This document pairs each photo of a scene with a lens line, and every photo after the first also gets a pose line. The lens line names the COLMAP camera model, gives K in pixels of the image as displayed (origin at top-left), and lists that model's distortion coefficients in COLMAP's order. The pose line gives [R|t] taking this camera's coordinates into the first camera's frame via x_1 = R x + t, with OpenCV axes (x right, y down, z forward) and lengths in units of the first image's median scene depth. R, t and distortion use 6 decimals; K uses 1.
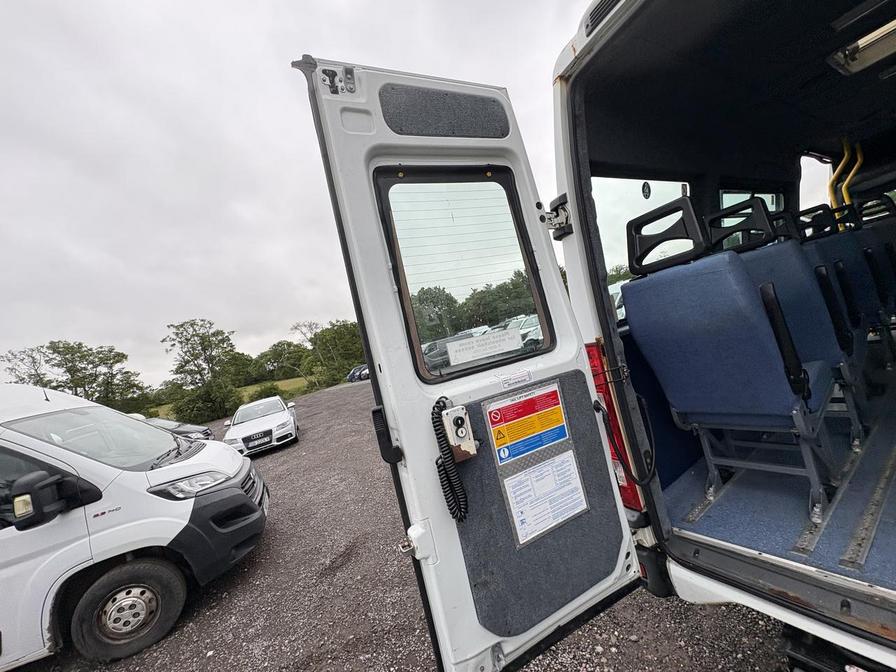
lens RADIAL K [[356.7, 0, 447.2], [0, 356.7, 336.5], [0, 0, 1]] dist [0.000298, 0.000112]
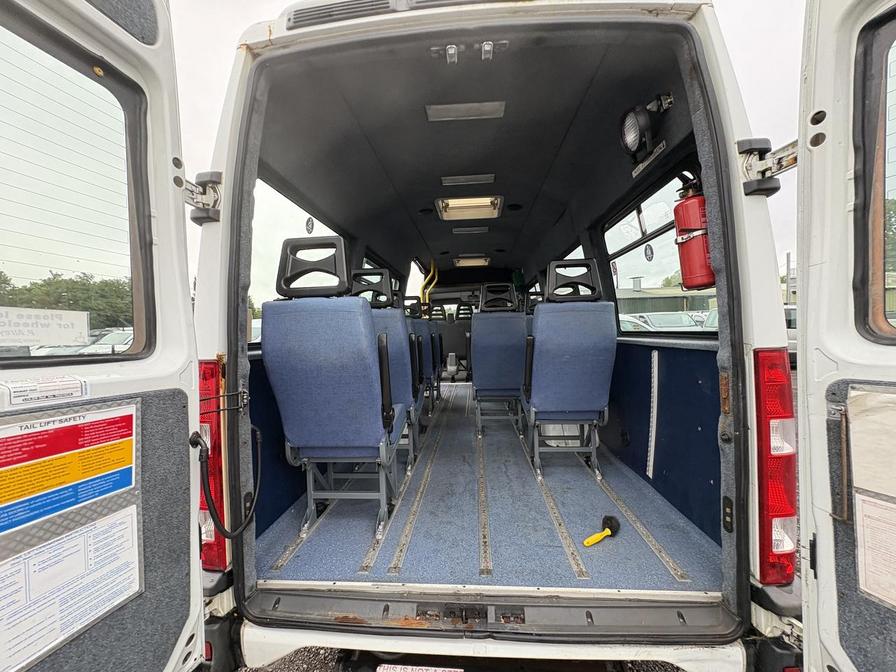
lens RADIAL K [[356.7, 0, 447.9], [0, 356.7, 338.8], [0, 0, 1]] dist [0.000298, 0.000112]
pose [[0.578629, 0.219462, 0.785509, 0.079597], [-0.137921, 0.975576, -0.170967, 0.038297], [-0.803845, -0.009412, 0.594765, 0.103621]]
